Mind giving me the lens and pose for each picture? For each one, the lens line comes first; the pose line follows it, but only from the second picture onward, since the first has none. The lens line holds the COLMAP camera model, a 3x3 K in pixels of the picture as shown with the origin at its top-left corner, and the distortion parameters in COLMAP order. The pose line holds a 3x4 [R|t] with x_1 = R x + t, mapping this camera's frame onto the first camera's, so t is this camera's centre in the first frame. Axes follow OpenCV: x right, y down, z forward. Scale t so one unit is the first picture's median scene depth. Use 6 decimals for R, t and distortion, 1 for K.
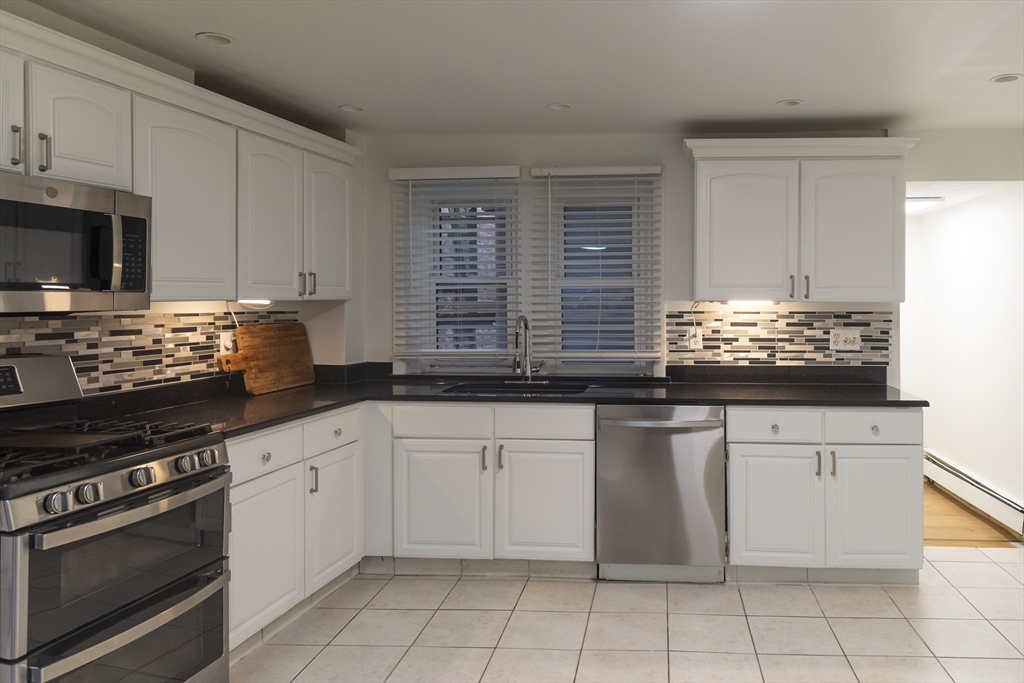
lens RADIAL K [[671.4, 0, 511.6], [0, 671.4, 301.8], [0, 0, 1]] dist [0.005564, -0.002069]
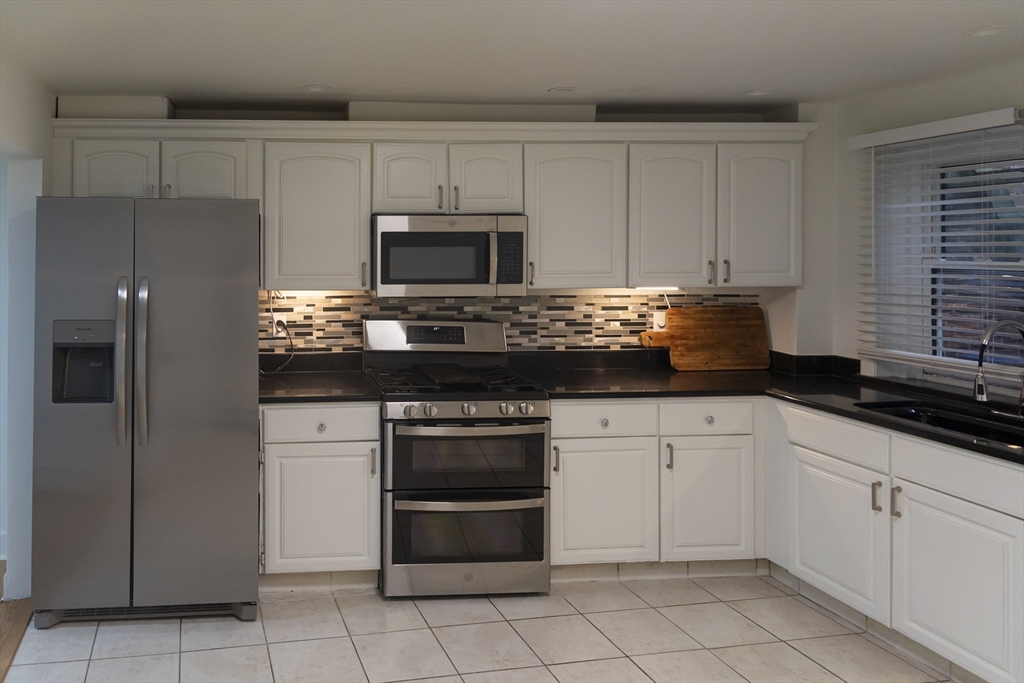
lens RADIAL K [[740.2, 0, 511.6], [0, 740.2, 237.5], [0, 0, 1]] dist [-0.000416, -0.008535]
pose [[0.389987, -0.003070, -0.920815, 0.669990], [-0.003339, 0.999983, -0.004748, -0.078735], [0.920814, 0.004926, 0.389971, 0.279617]]
